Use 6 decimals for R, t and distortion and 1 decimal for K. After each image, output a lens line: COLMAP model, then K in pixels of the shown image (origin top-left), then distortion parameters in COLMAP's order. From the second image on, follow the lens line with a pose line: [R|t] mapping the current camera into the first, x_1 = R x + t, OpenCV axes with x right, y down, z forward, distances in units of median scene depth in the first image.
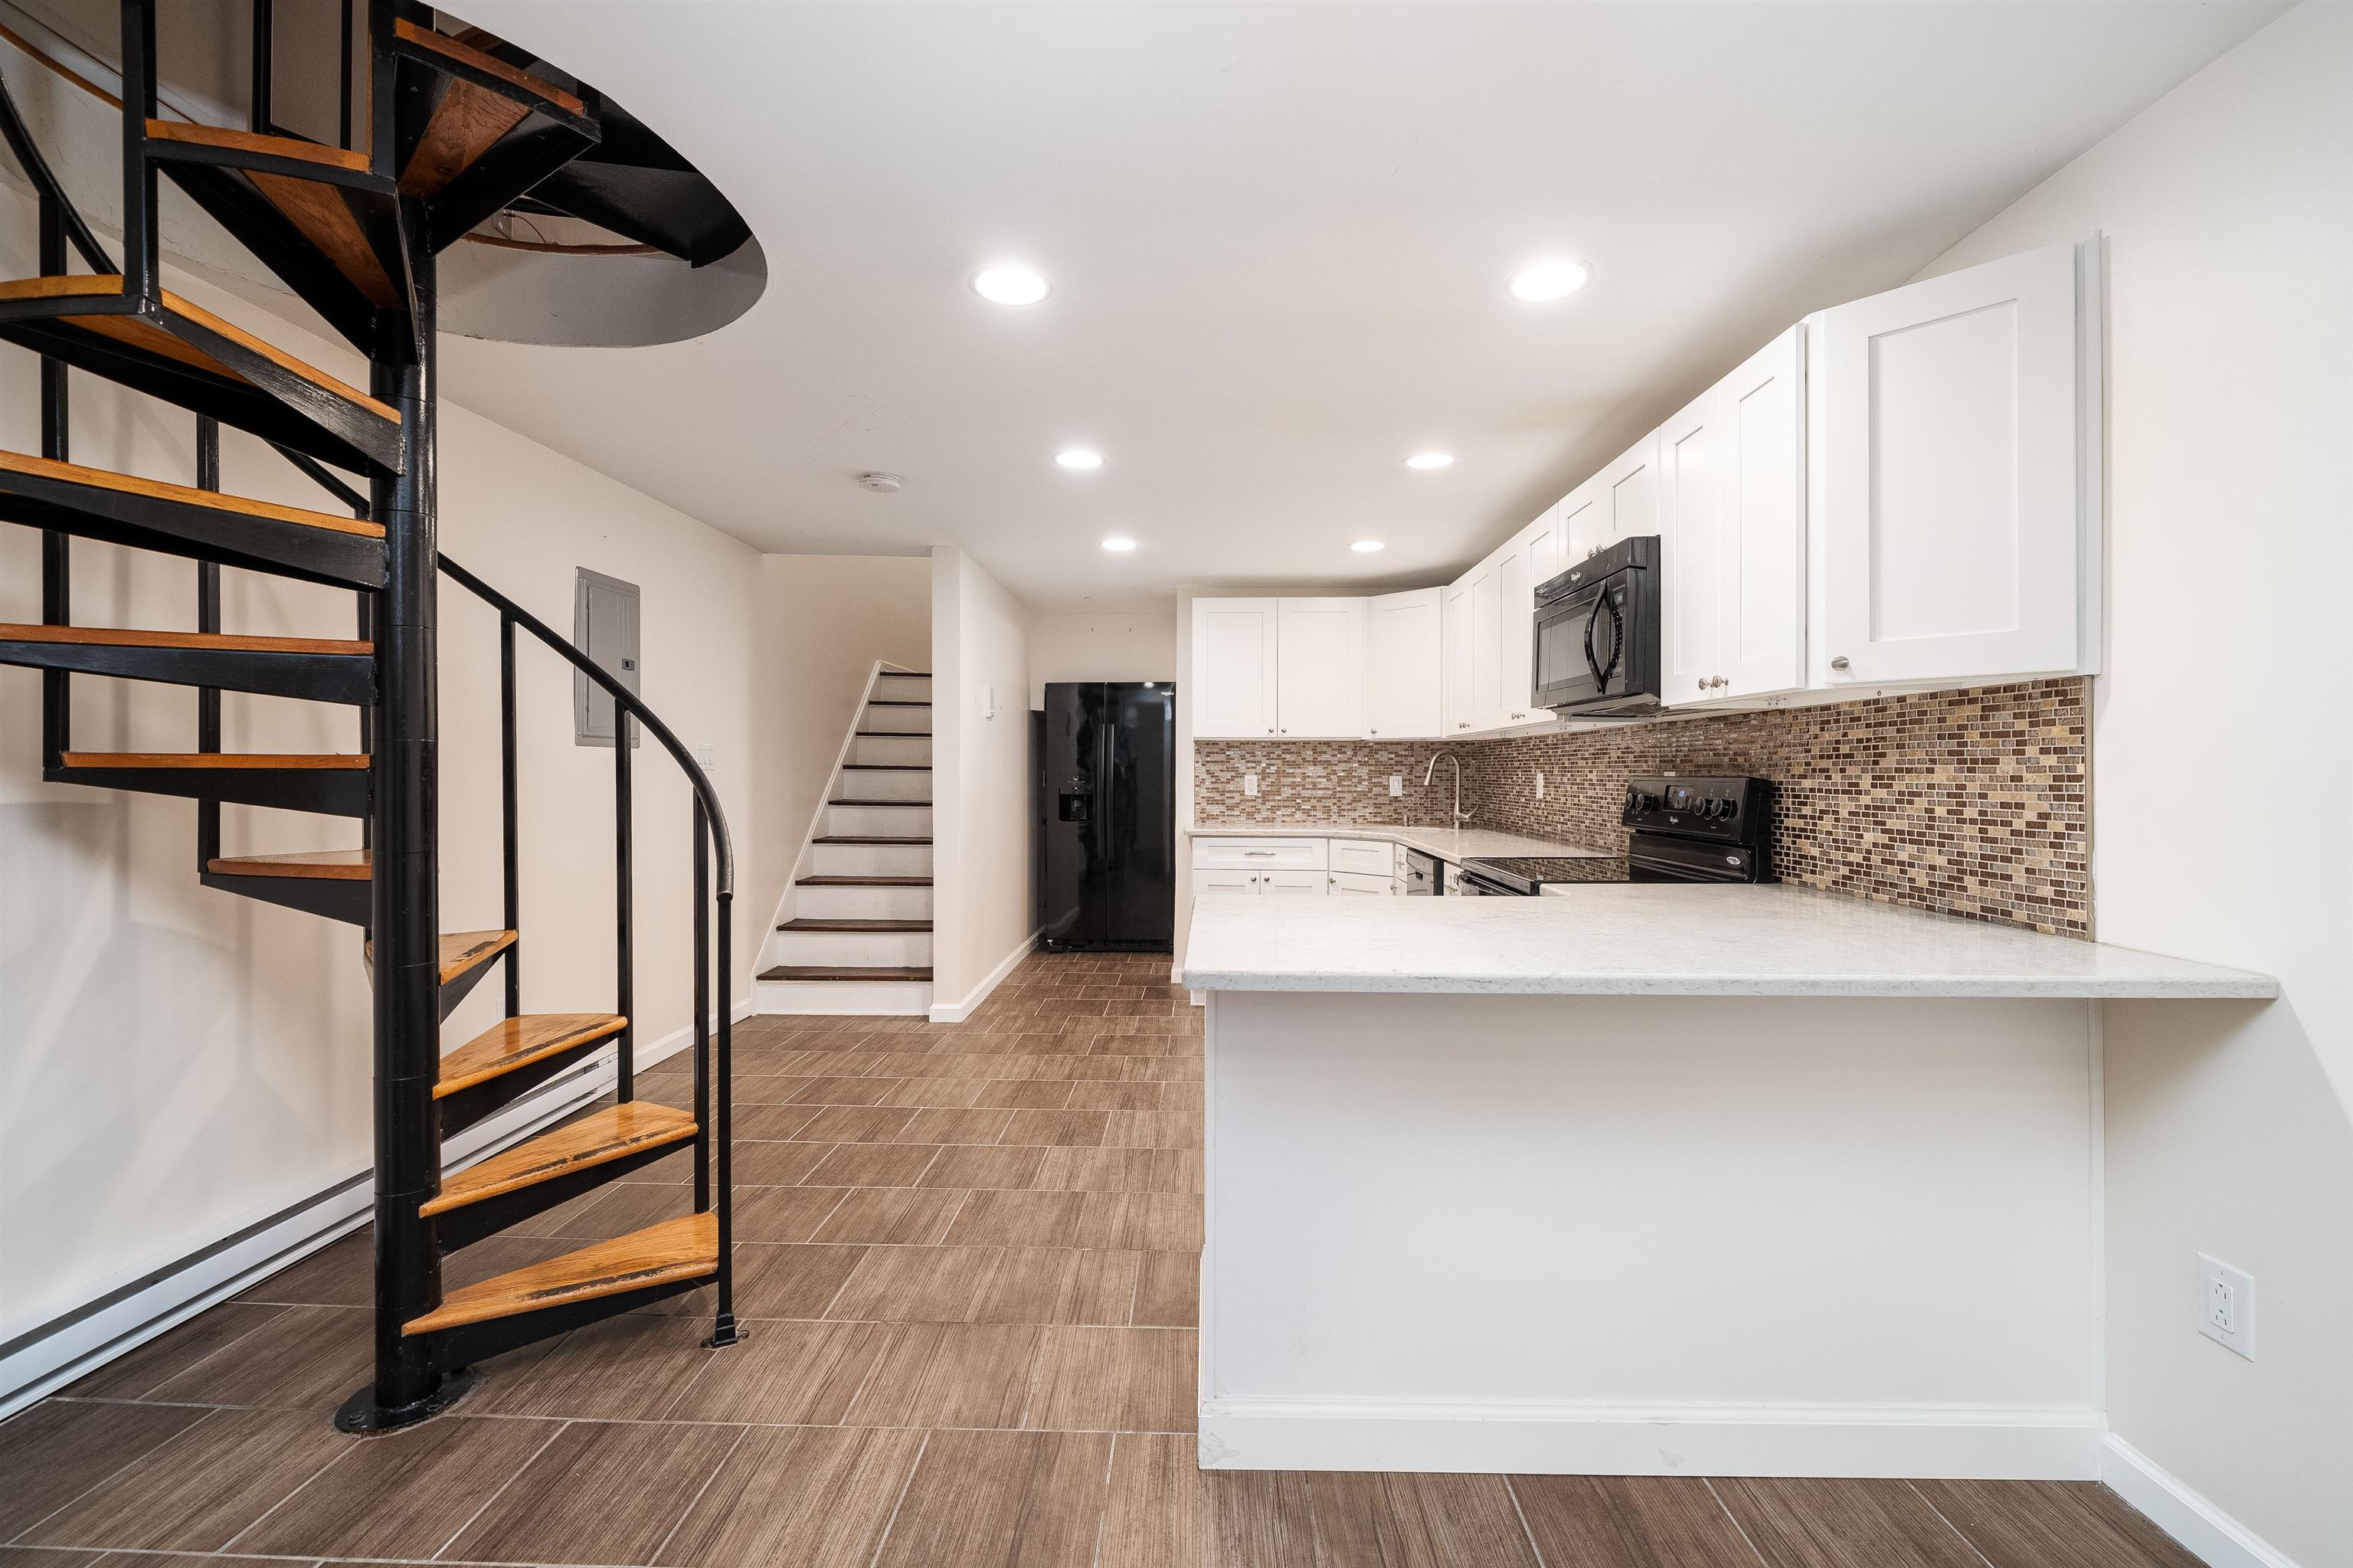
lens RADIAL K [[994.3, 0, 1176.1], [0, 994.3, 768.9], [0, 0, 1]] dist [-0.003070, -0.000164]
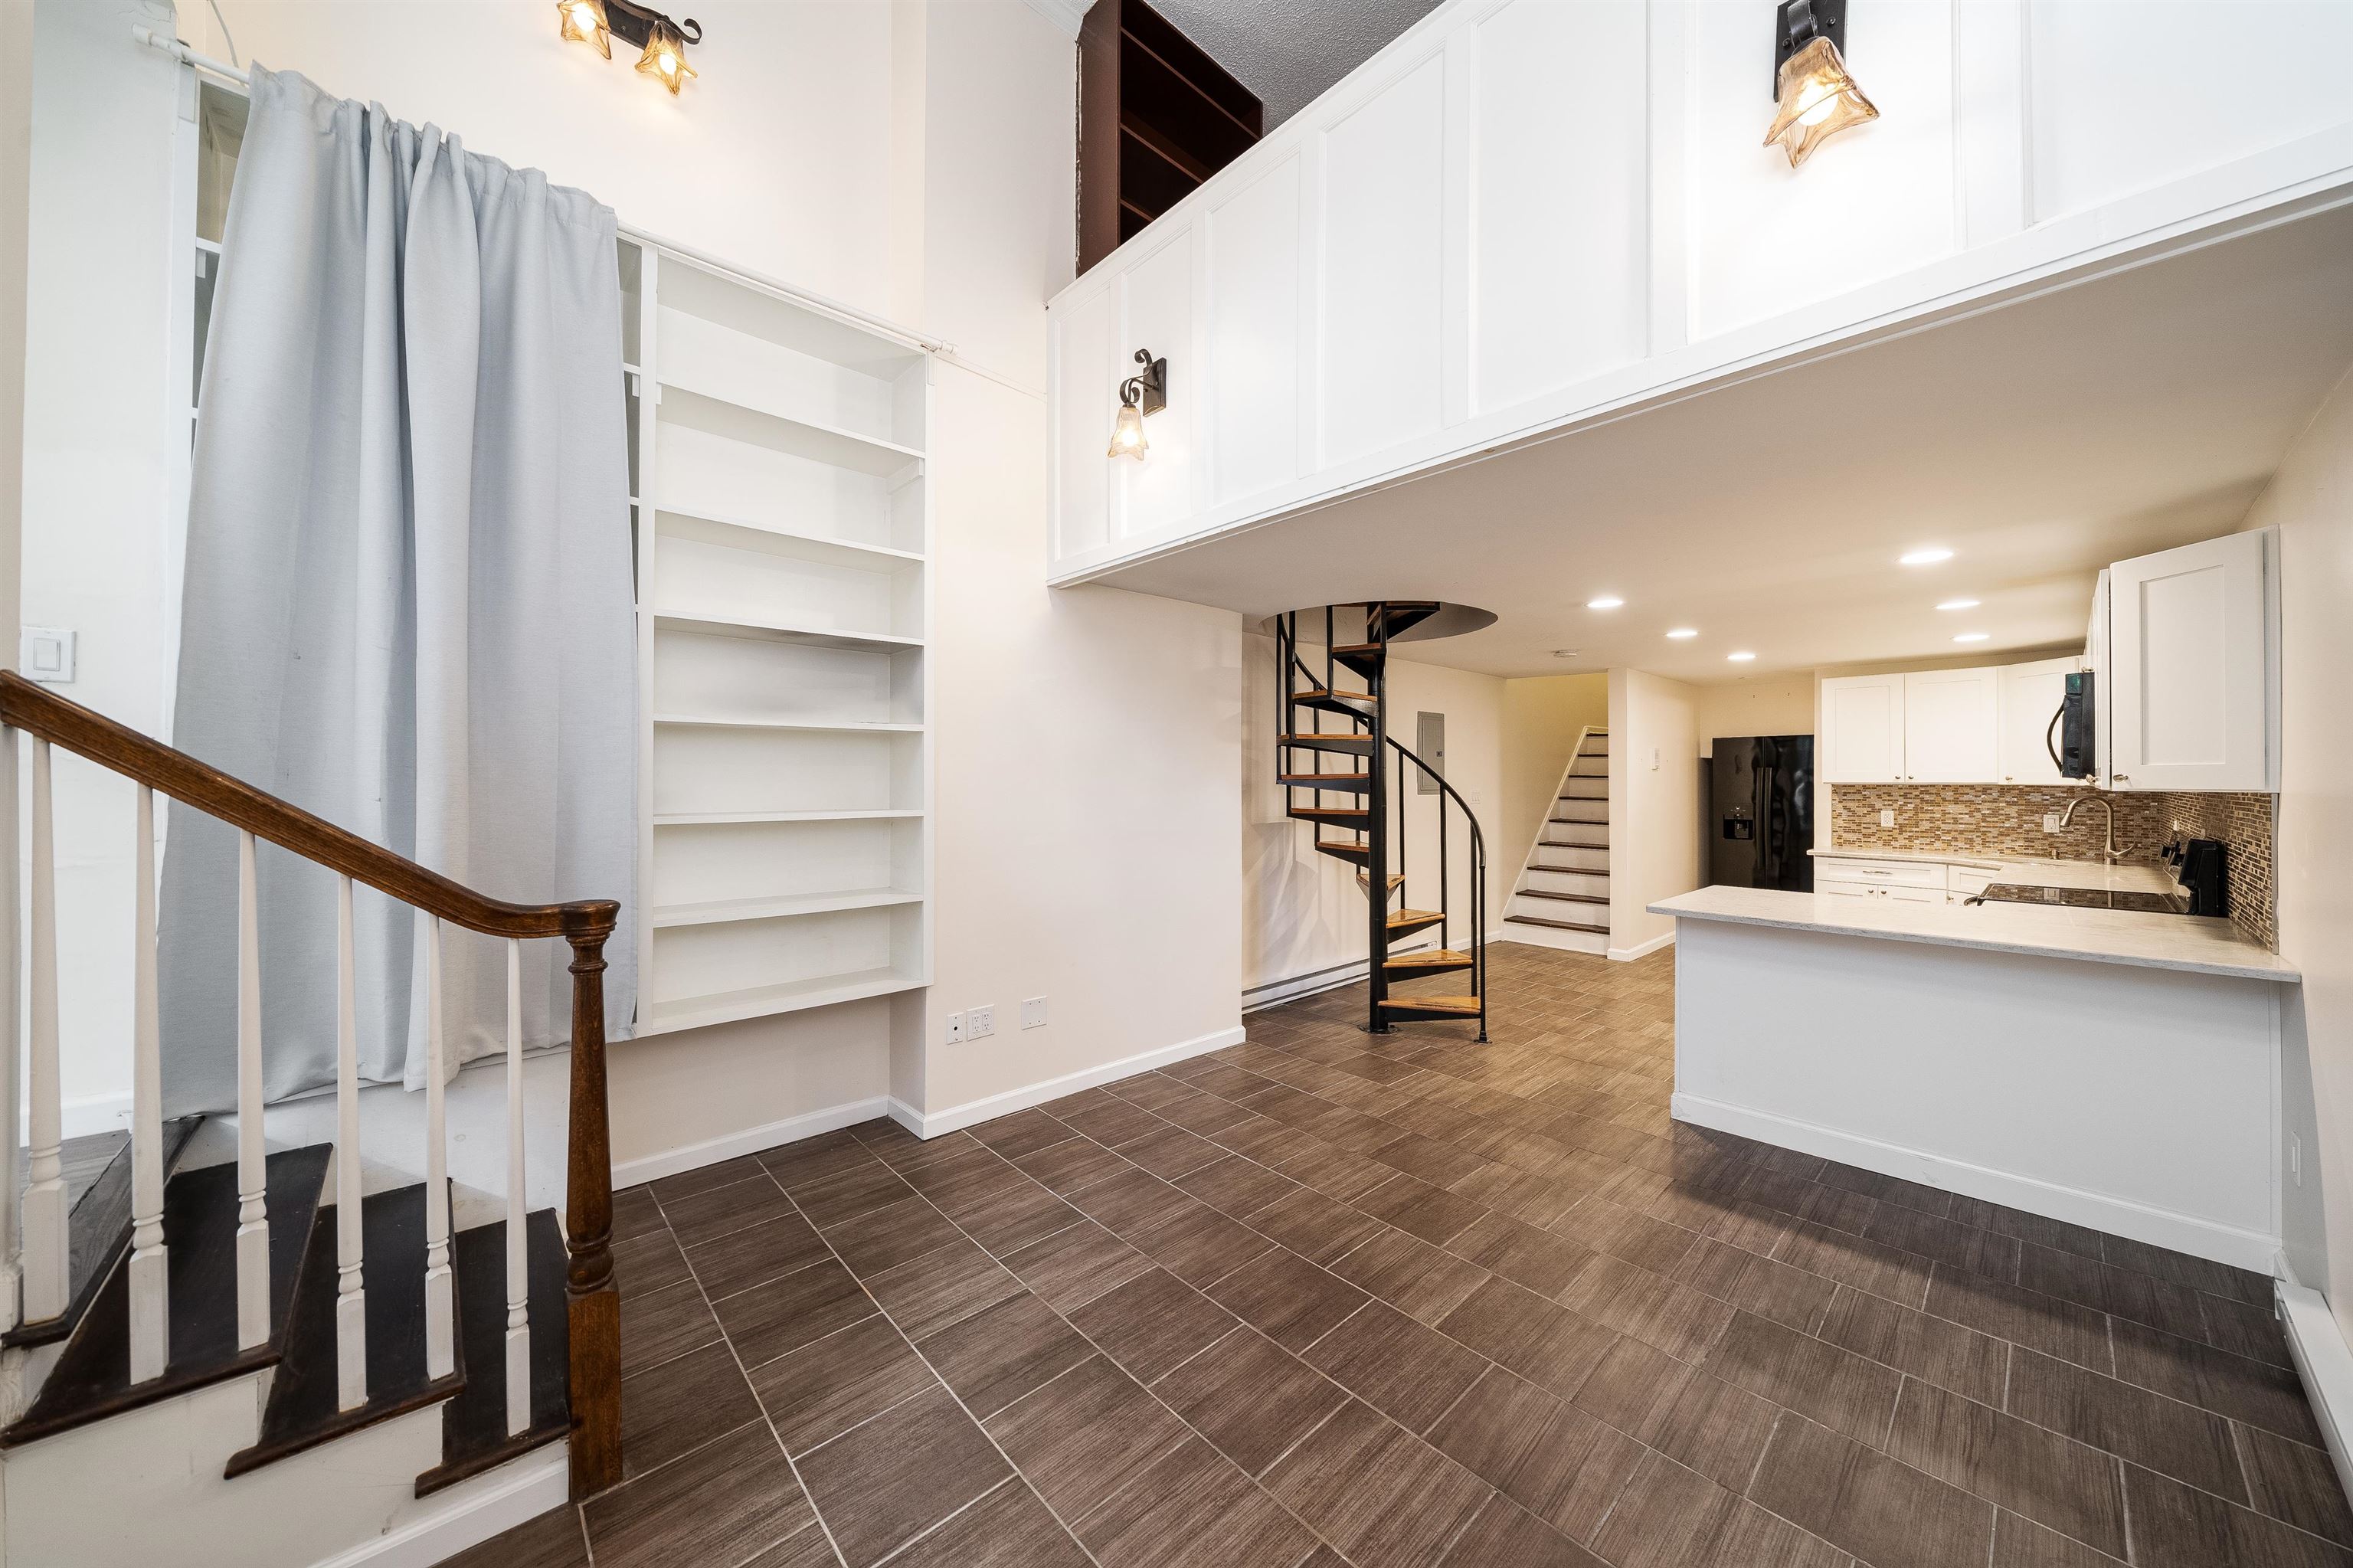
lens RADIAL K [[817.6, 0, 1179.0], [0, 817.6, 777.4], [0, 0, 1]] dist [-0.002863, -0.000300]
pose [[0.701982, -0.002528, -0.712191, 0.393279], [0.002594, 0.999996, -0.000993, -0.081474], [0.712190, -0.001150, 0.701985, -0.818402]]
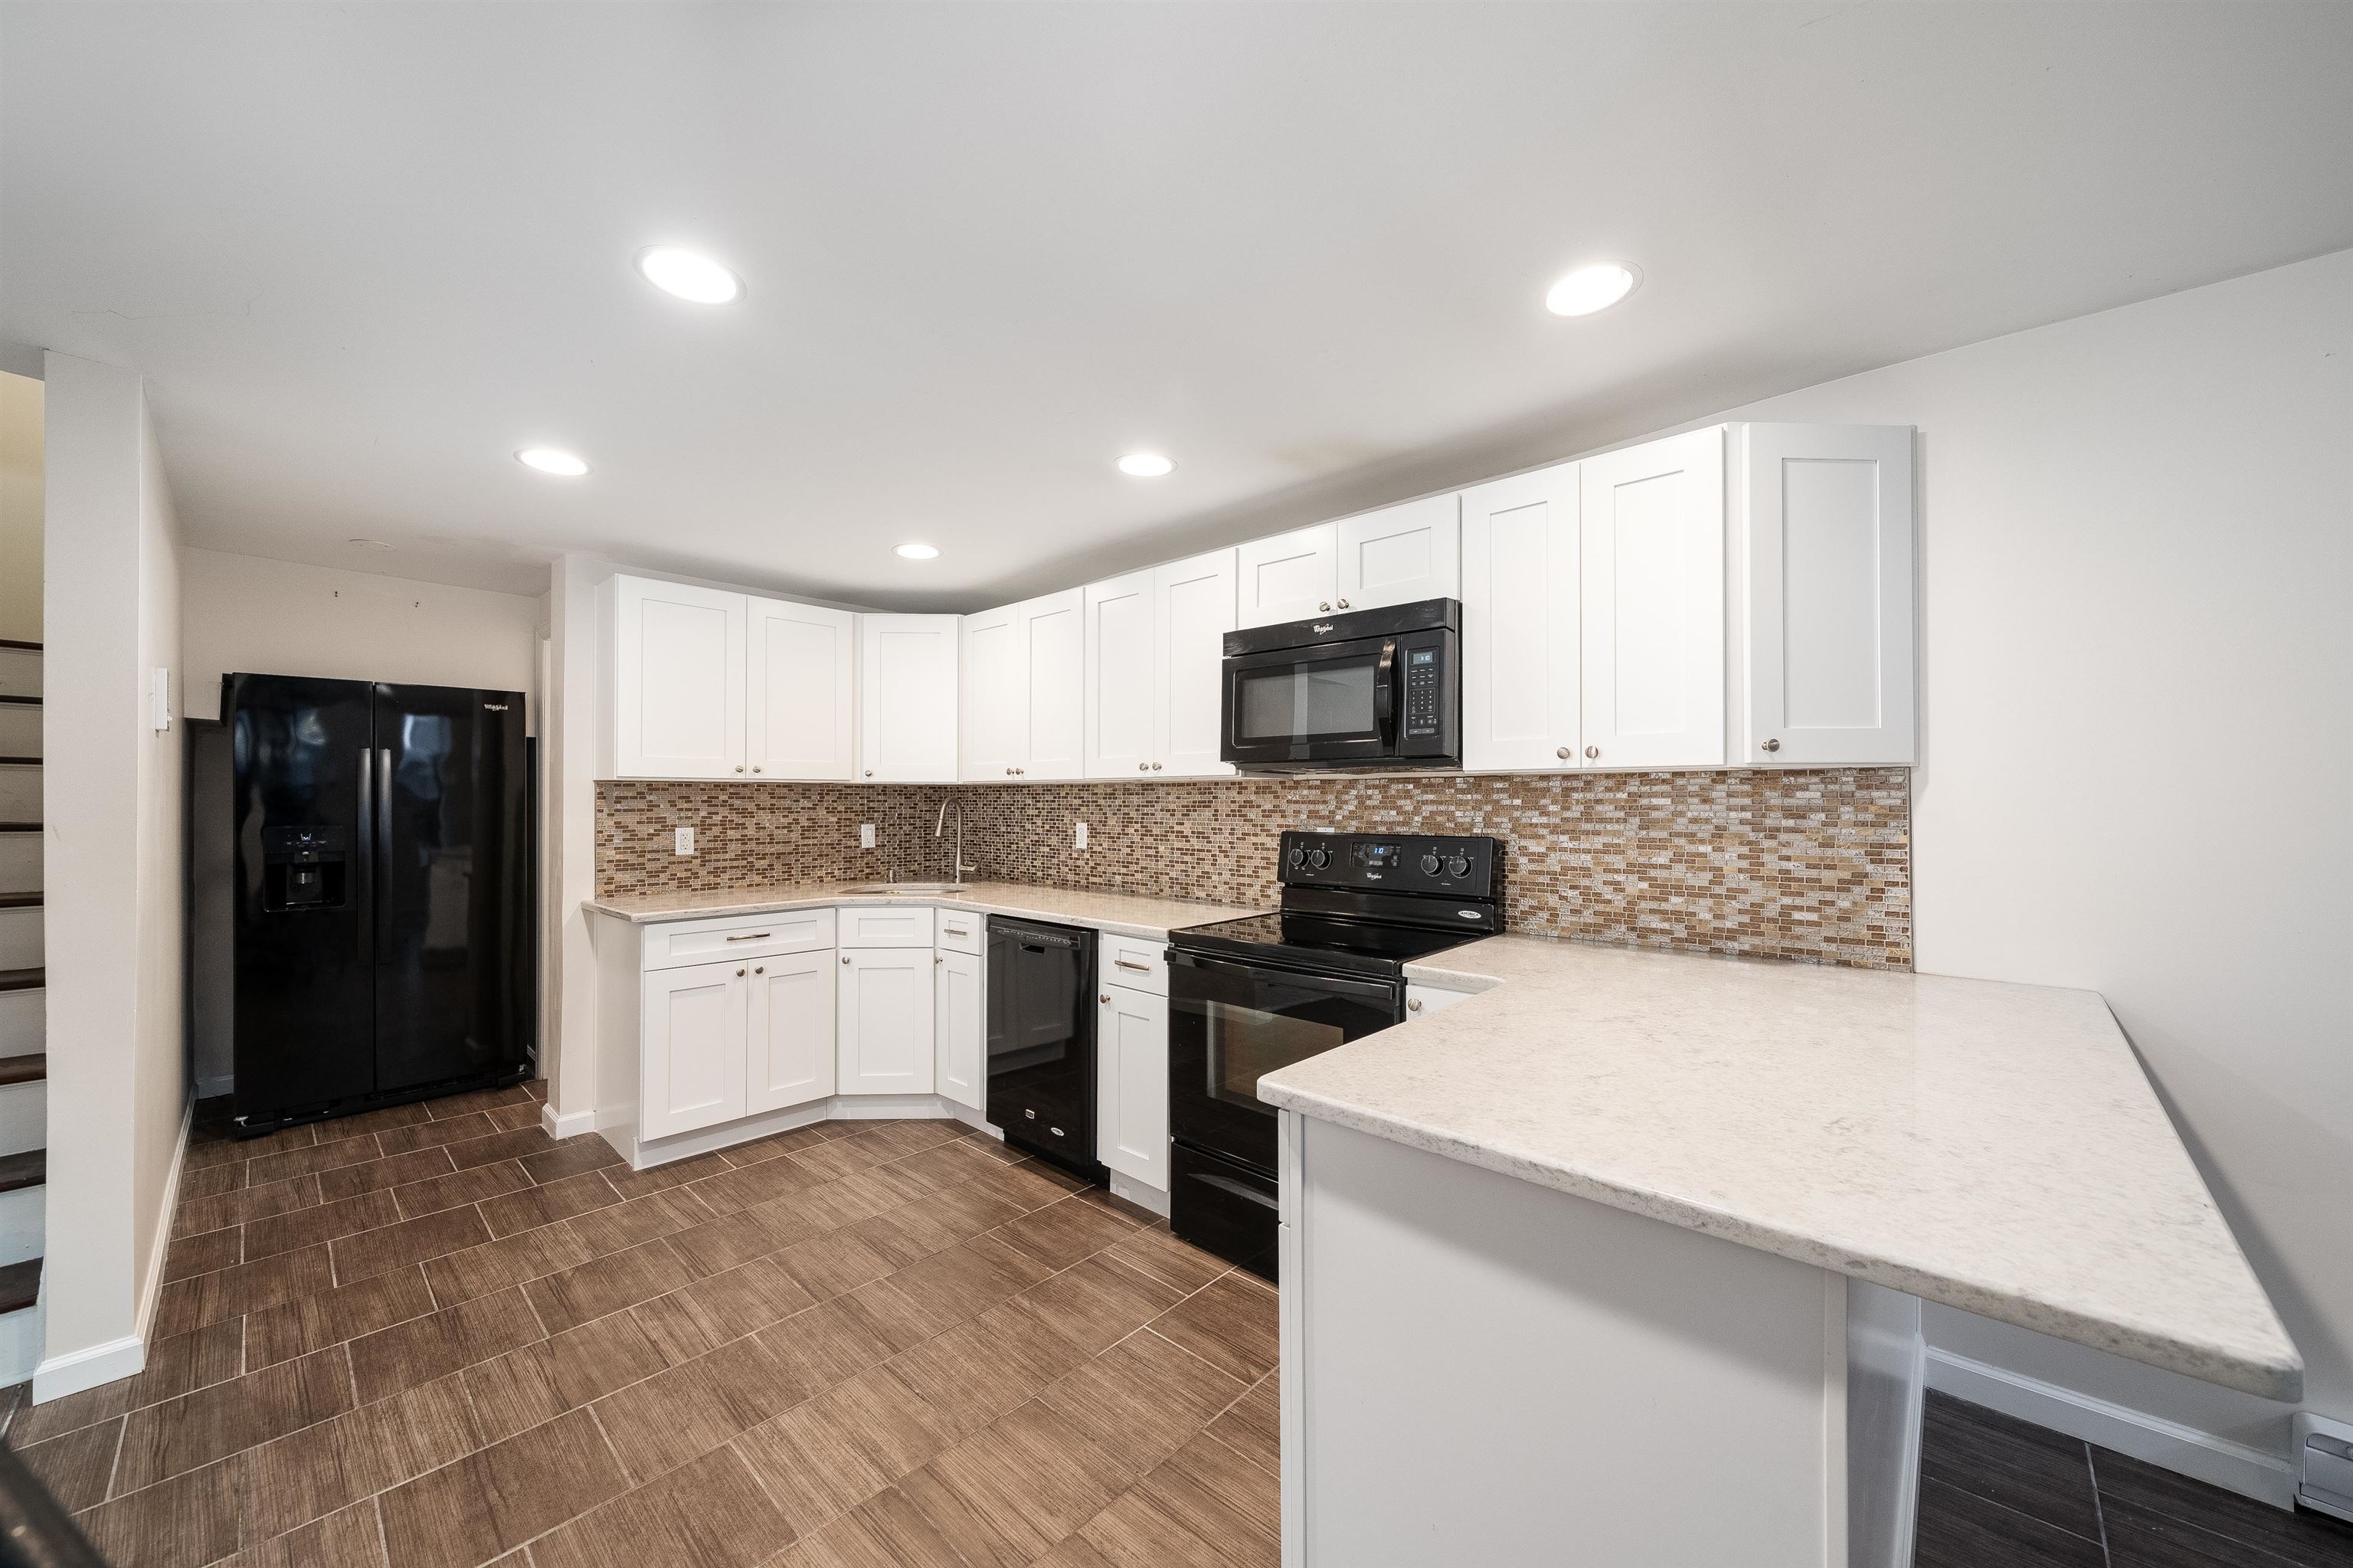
lens RADIAL K [[865.0, 0, 1181.9], [0, 865.0, 793.8], [0, 0, 1]] dist [-0.002645, -0.000396]
pose [[0.655546, 0.002978, 0.755149, -0.363200], [-0.000153, 0.999993, -0.003810, -0.036065], [-0.755155, 0.002382, 0.655542, 0.639484]]
